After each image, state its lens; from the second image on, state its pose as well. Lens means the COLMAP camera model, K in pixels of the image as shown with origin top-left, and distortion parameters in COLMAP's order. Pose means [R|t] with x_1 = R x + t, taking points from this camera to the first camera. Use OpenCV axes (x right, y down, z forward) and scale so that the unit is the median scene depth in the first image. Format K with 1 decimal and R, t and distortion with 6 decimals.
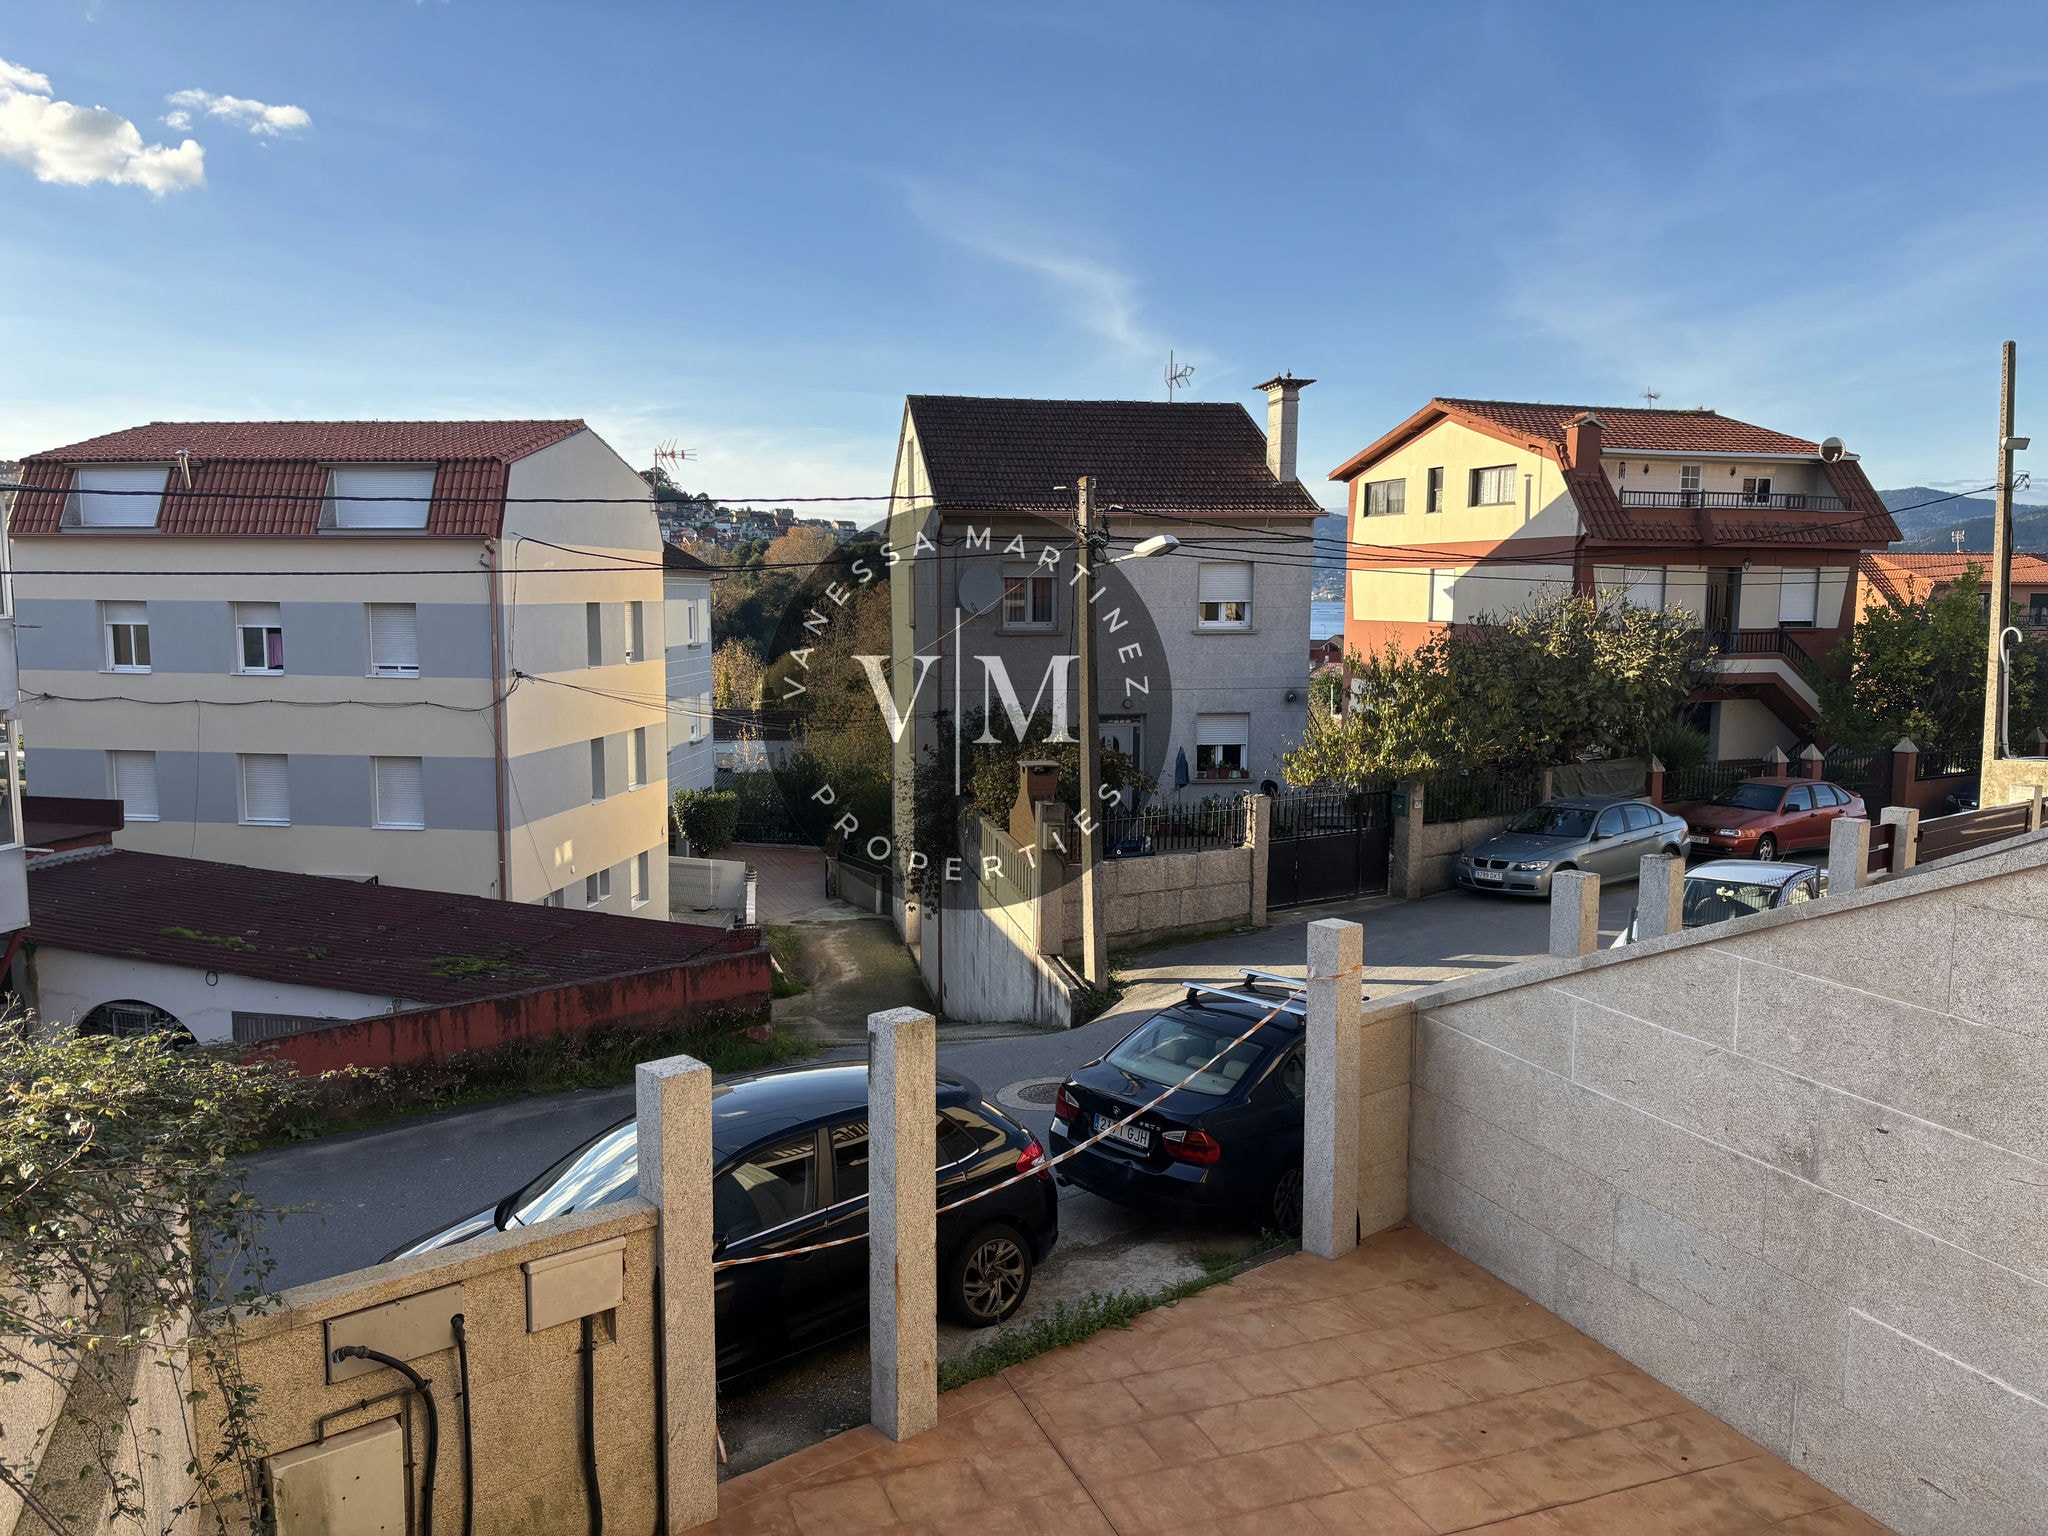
lens RADIAL K [[1557.4, 0, 1013.1], [0, 1557.4, 779.9], [0, 0, 1]] dist [0.065984, -0.071483]
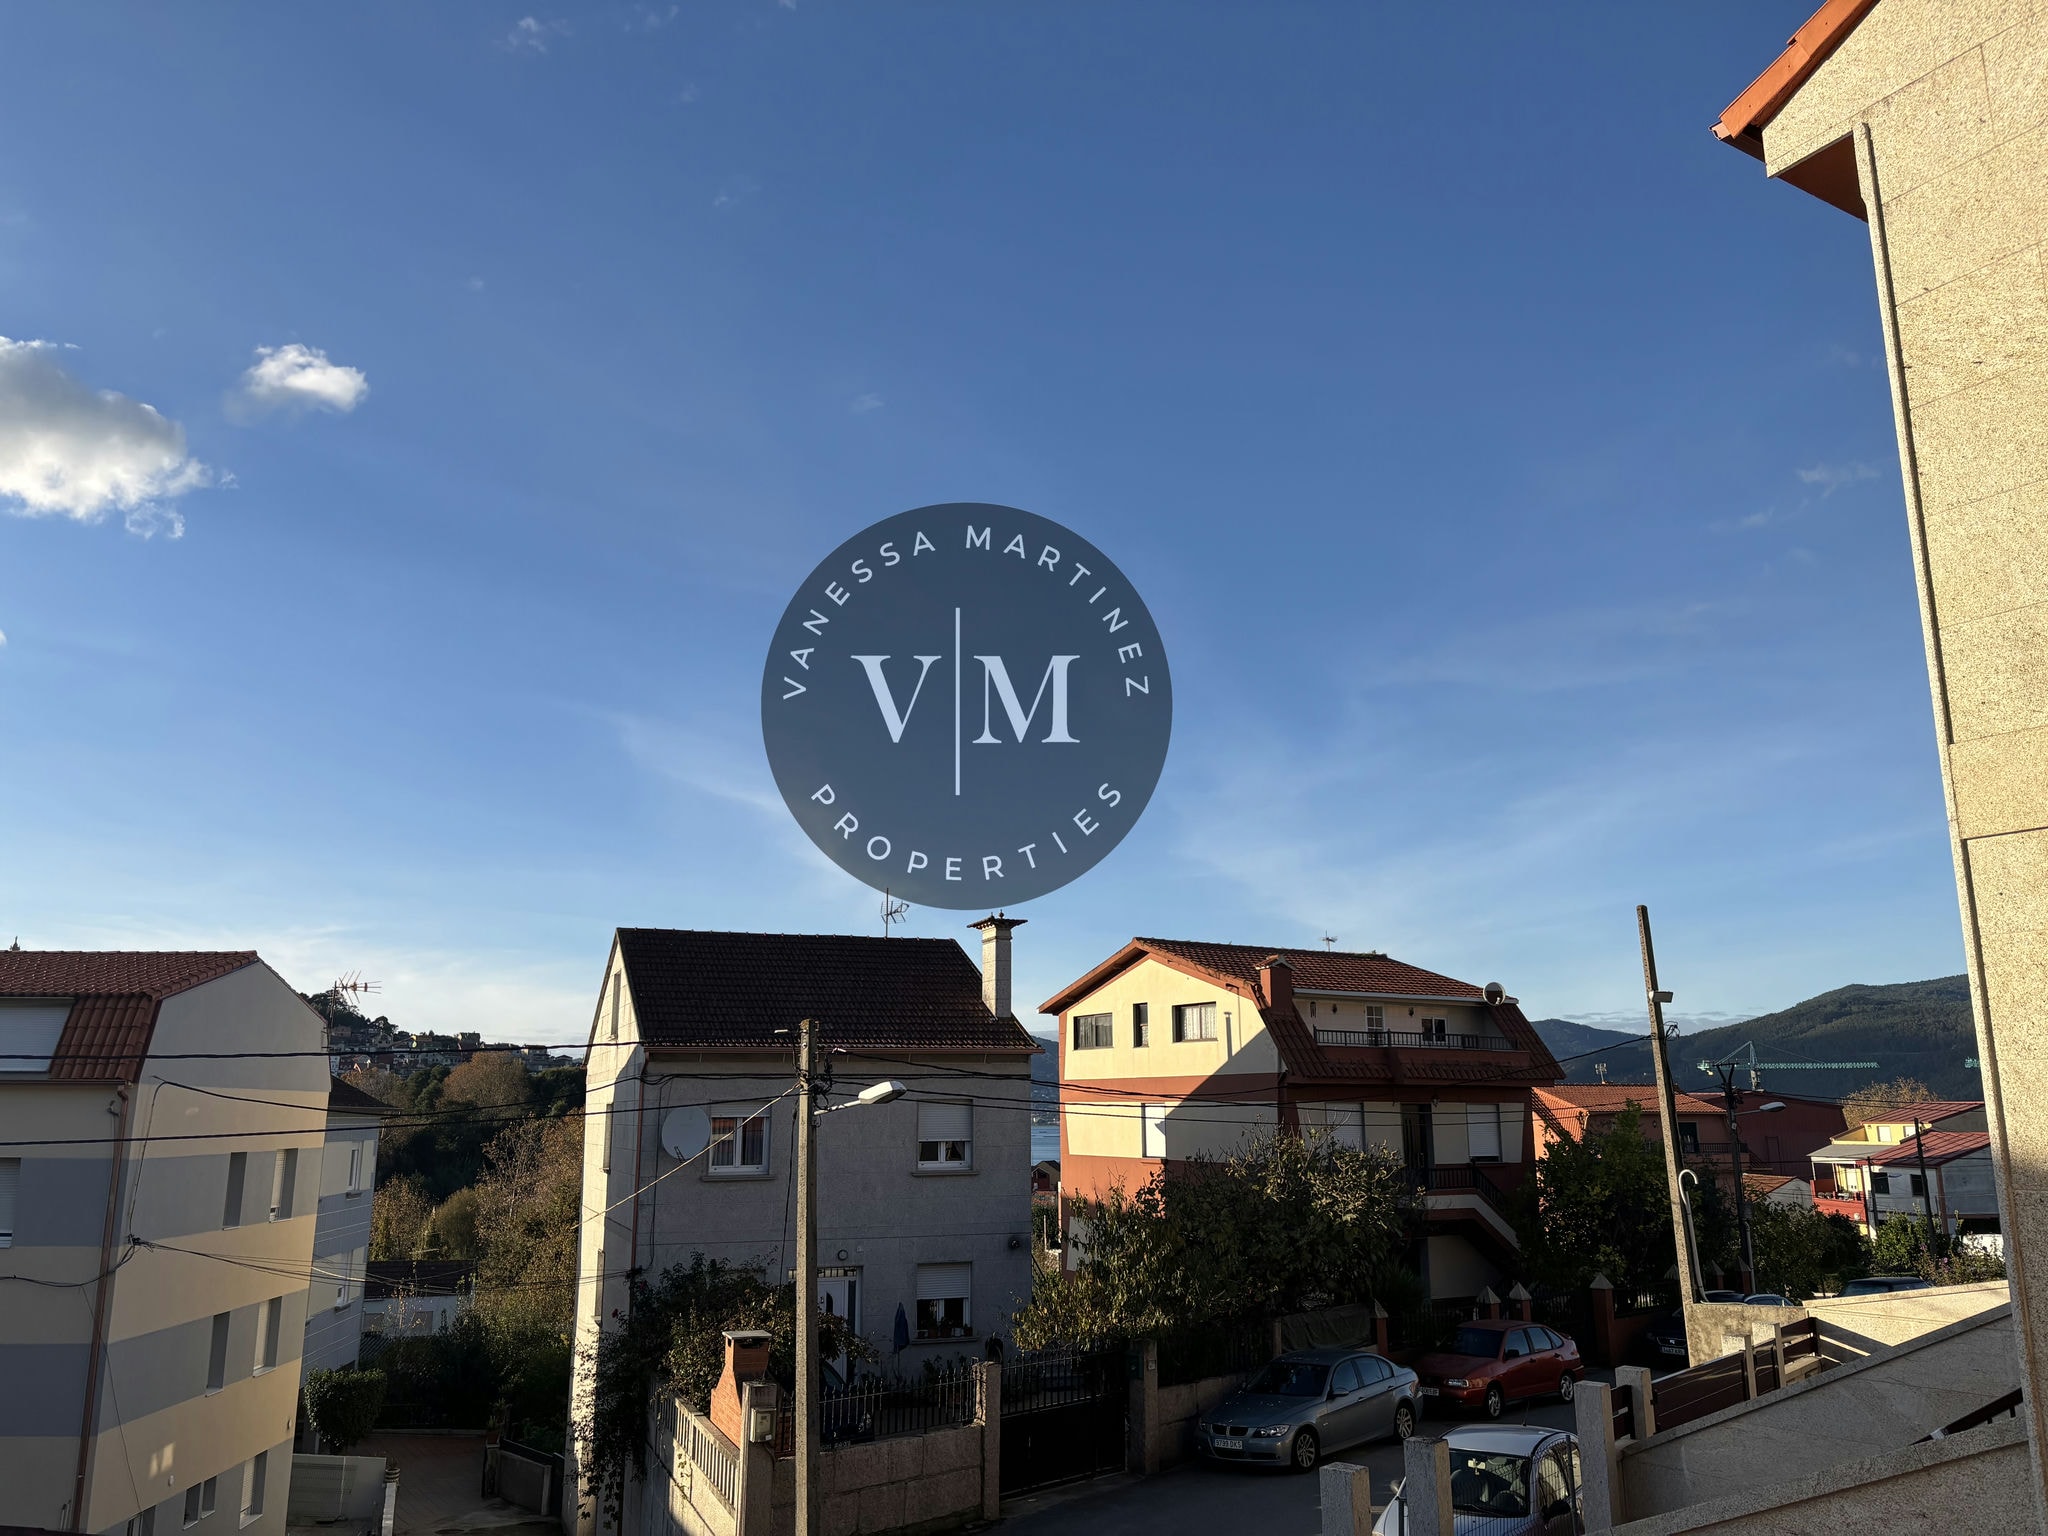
lens RADIAL K [[1557.4, 0, 1014.1], [0, 1557.4, 774.8], [0, 0, 1]] dist [0.065984, -0.071483]
pose [[0.982746, 0.033126, 0.181972, -0.005404], [0.028560, 0.944856, -0.326238, -0.010789], [-0.182744, 0.325807, 0.927607, 0.016377]]
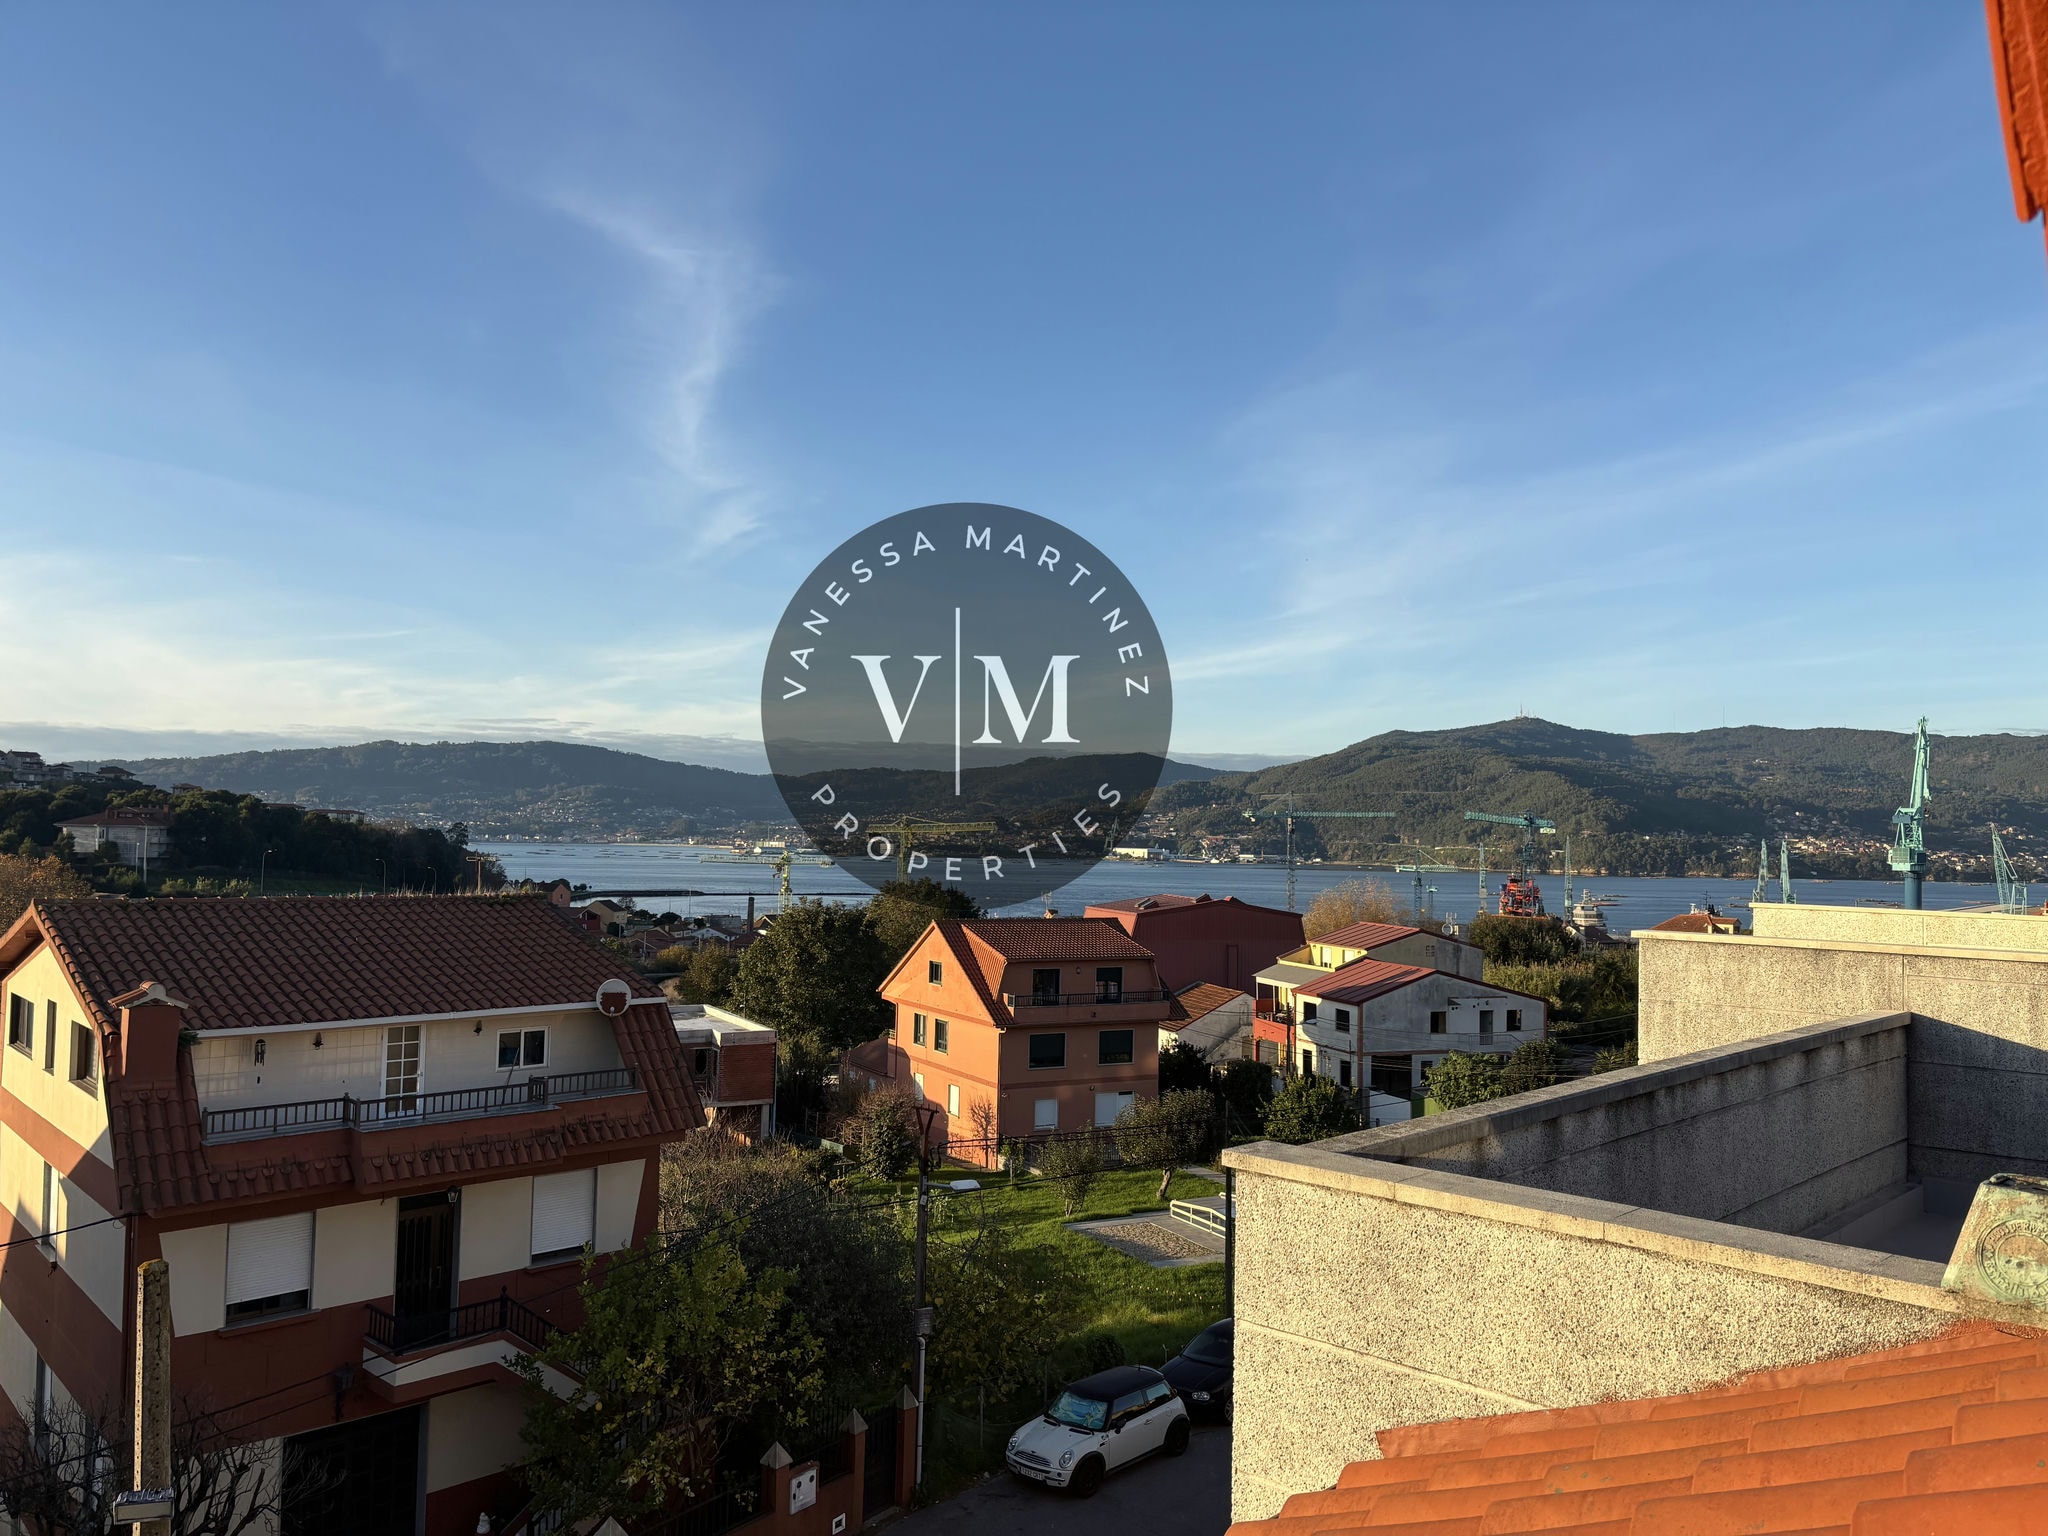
lens RADIAL K [[1557.4, 0, 1030.5], [0, 1557.4, 778.7], [0, 0, 1]] dist [0.065984, -0.071483]
pose [[0.903549, 0.028311, 0.427549, 0.419977], [0.037202, 0.988864, -0.144100, -0.217188], [-0.426867, 0.146107, 0.892433, 0.297002]]
